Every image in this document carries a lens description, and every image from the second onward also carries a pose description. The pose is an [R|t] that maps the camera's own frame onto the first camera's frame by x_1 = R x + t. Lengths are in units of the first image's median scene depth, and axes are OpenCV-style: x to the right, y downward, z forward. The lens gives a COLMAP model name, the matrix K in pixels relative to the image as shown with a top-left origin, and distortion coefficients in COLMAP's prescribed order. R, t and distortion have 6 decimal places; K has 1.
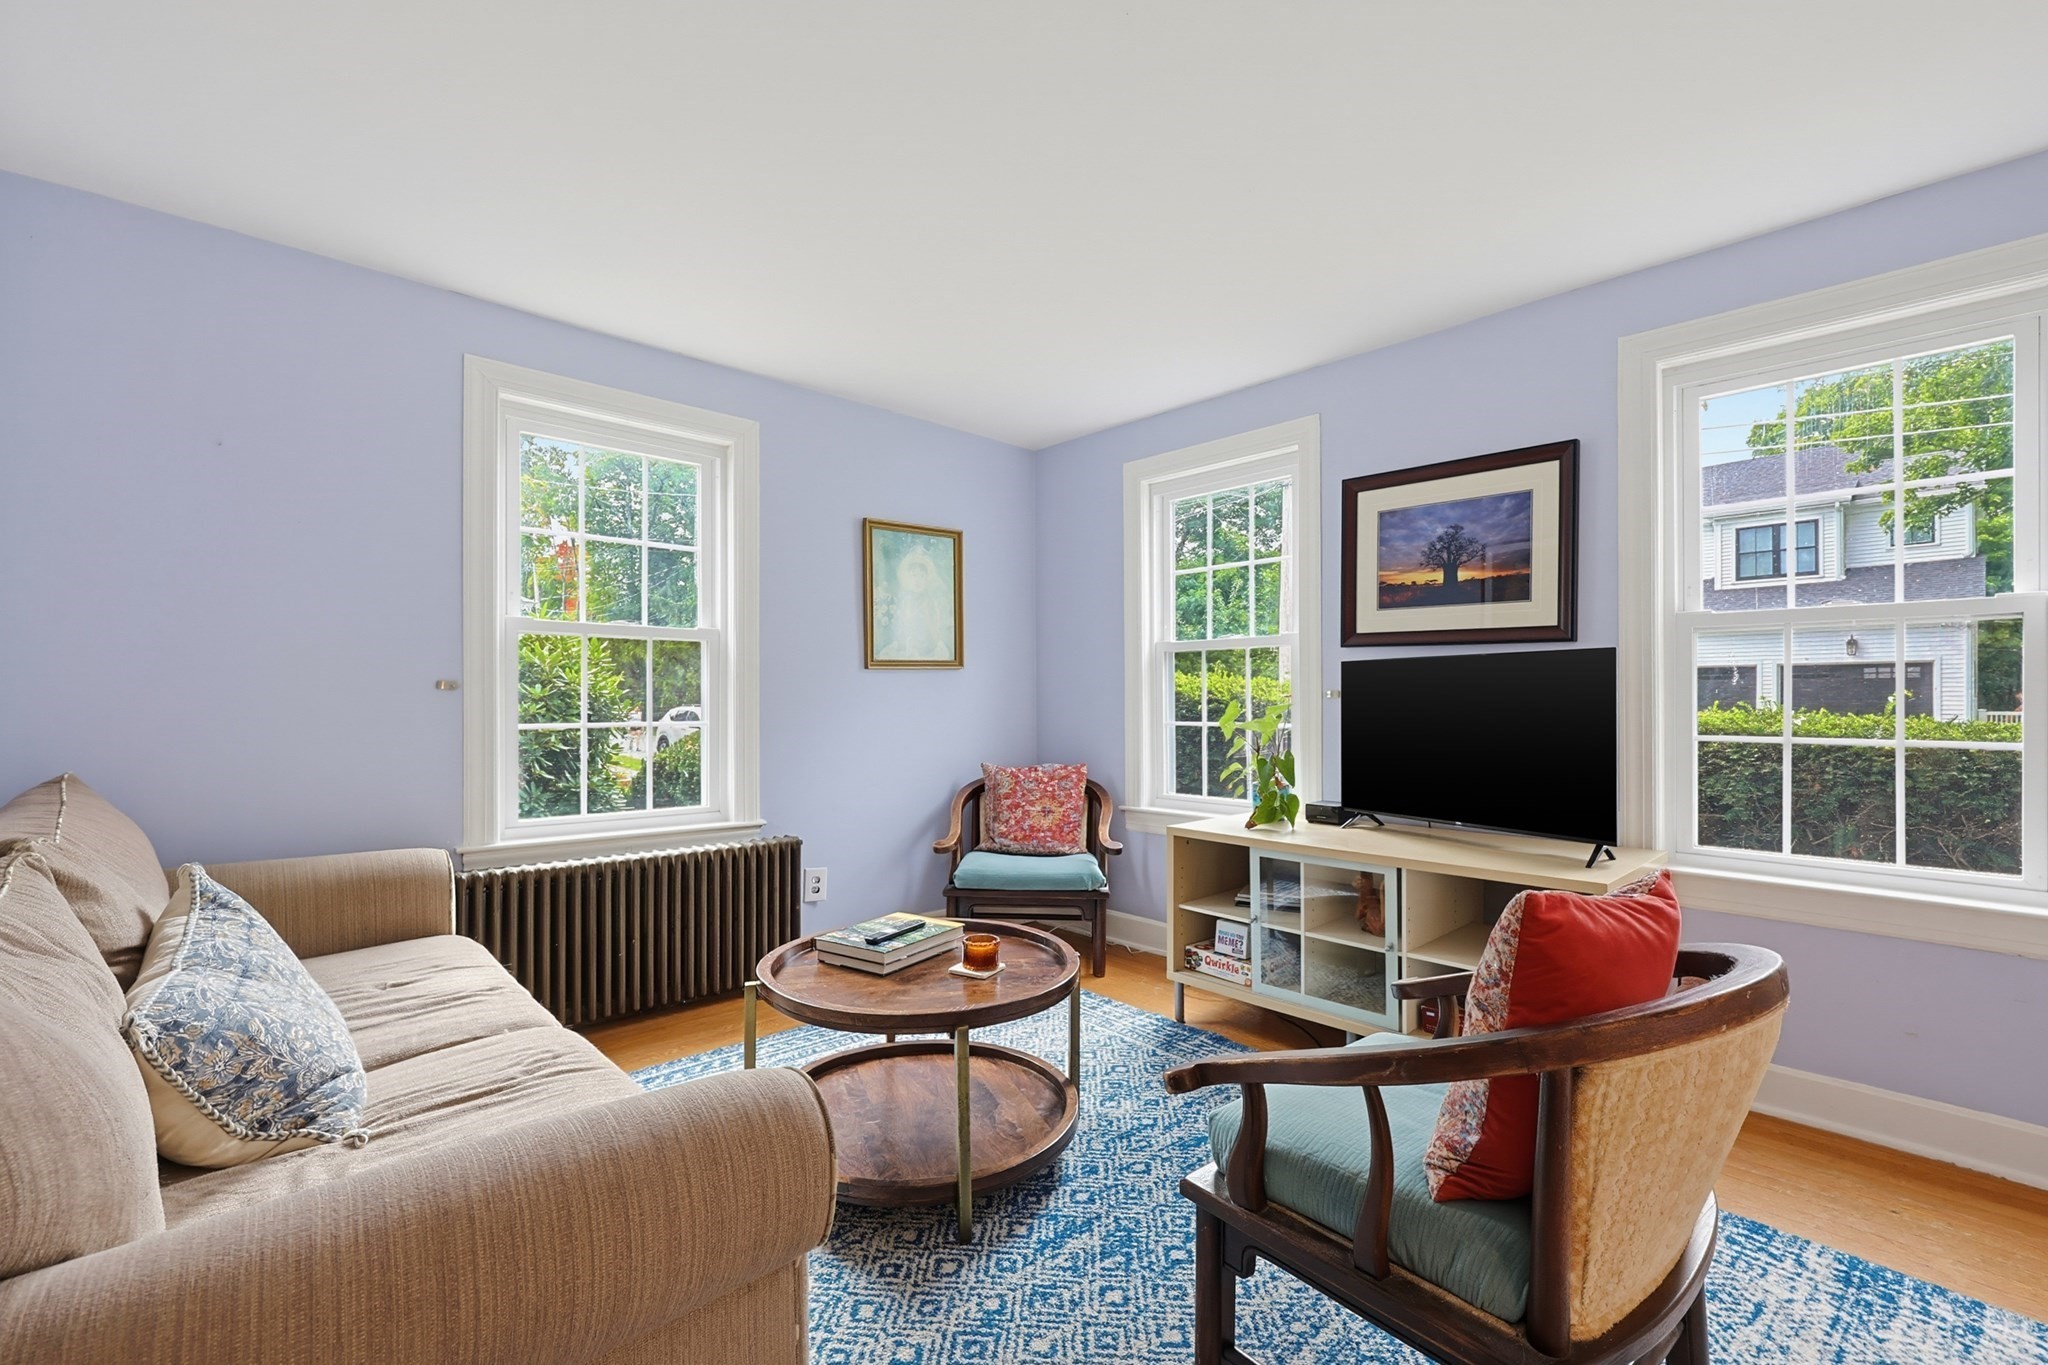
lens RADIAL K [[882.6, 0, 1036.7], [0, 882.6, 697.8], [0, 0, 1]] dist [0.003730, 0.000078]
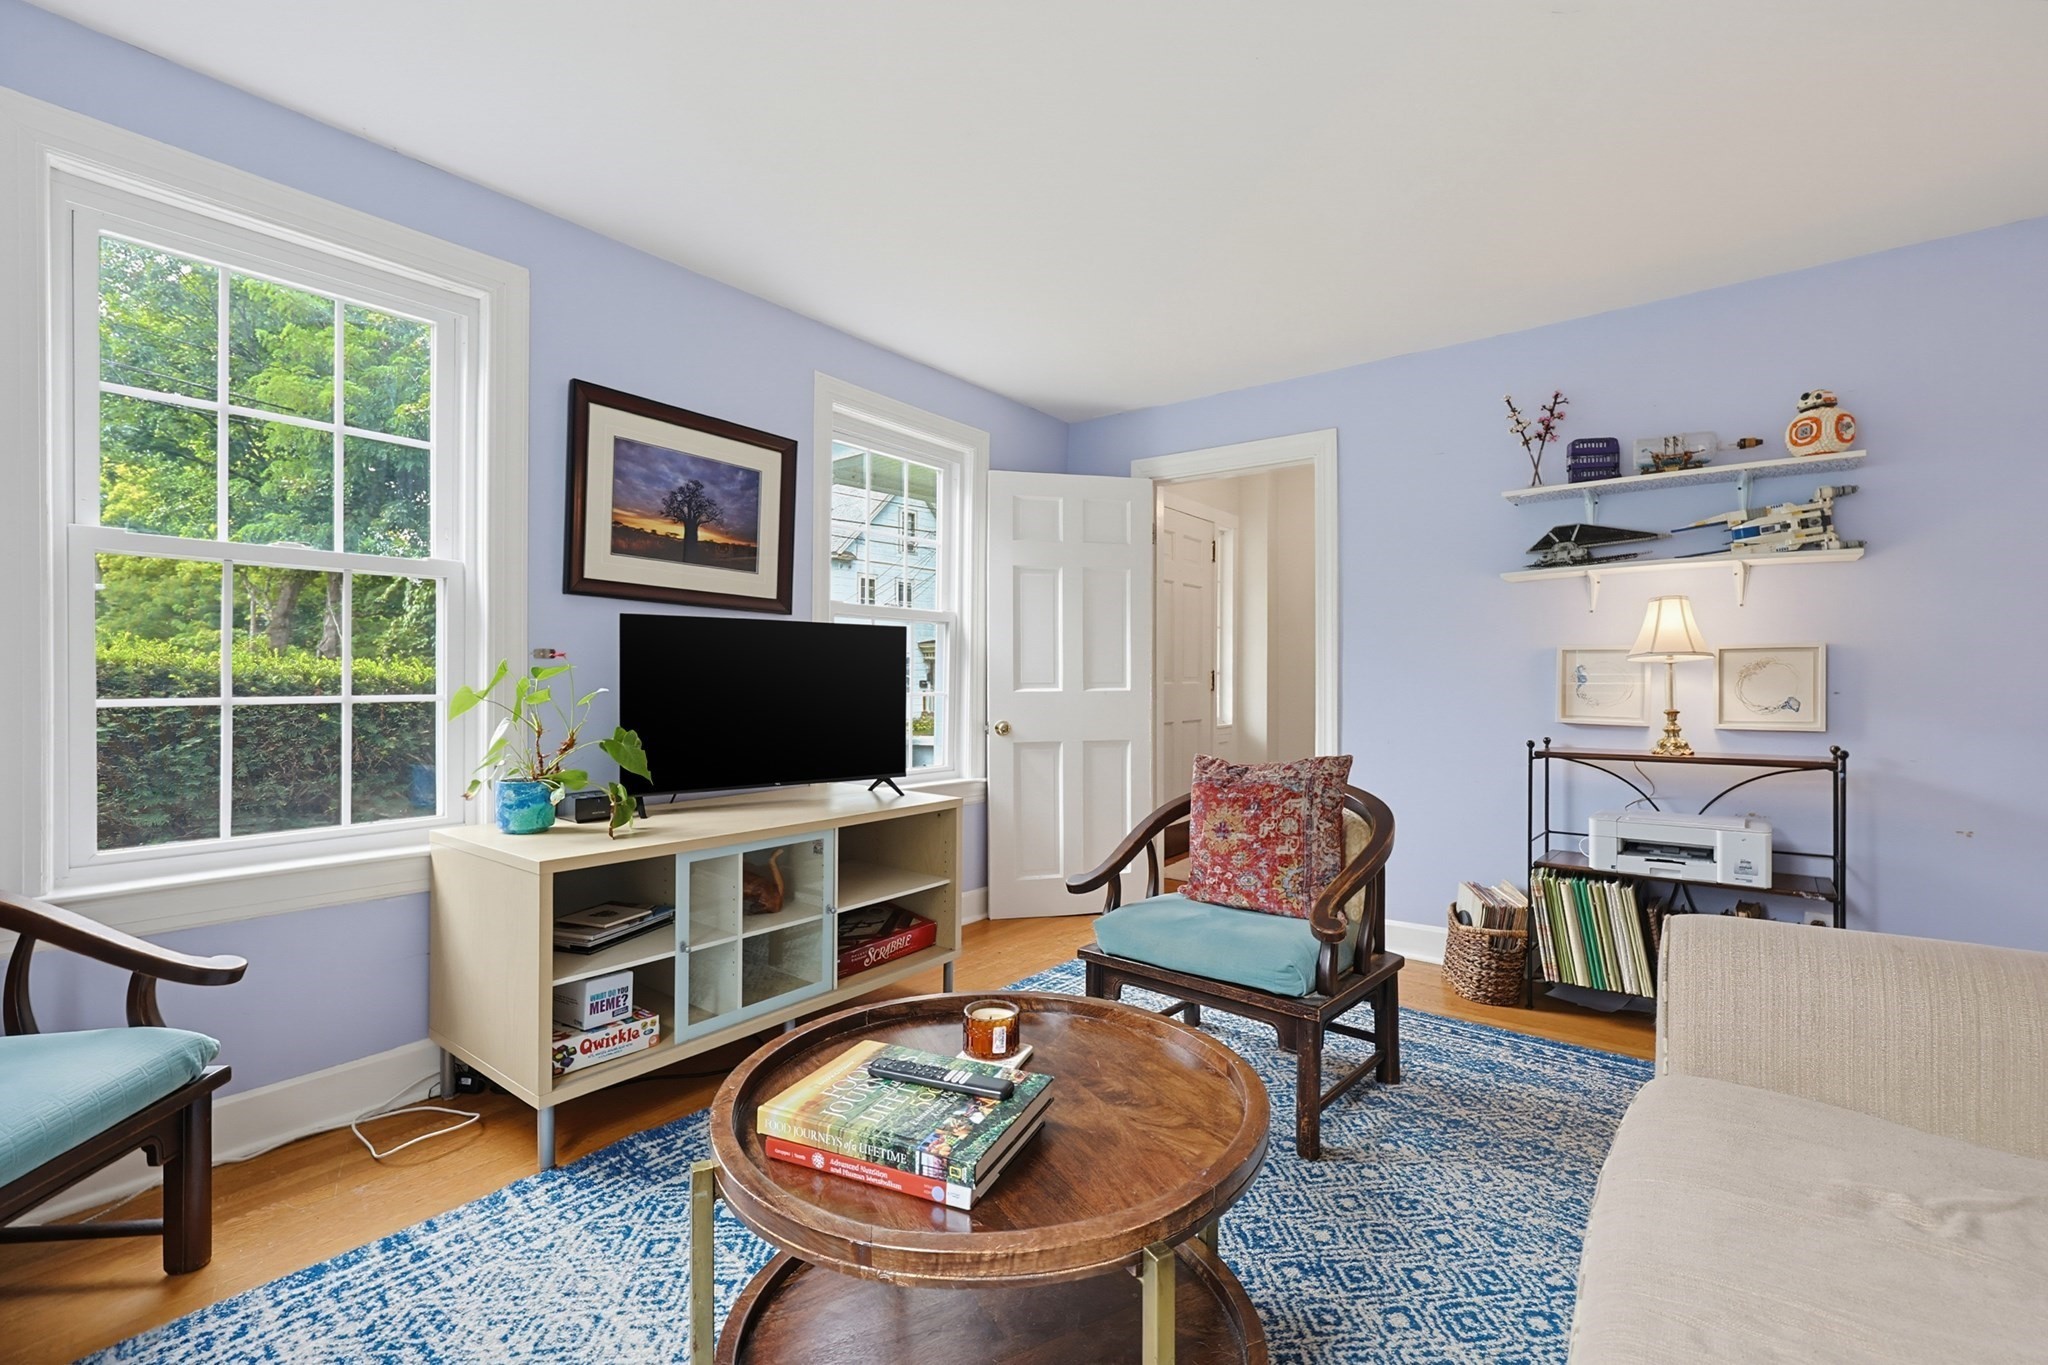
lens RADIAL K [[882.6, 0, 1037.8], [0, 882.6, 676.7], [0, 0, 1]] dist [0.003730, 0.000078]
pose [[-0.155866, 0.000107, 0.987778, -0.527918], [-0.006713, 0.999977, -0.001168, 0.015288], [-0.987755, -0.006813, -0.155862, 0.776493]]
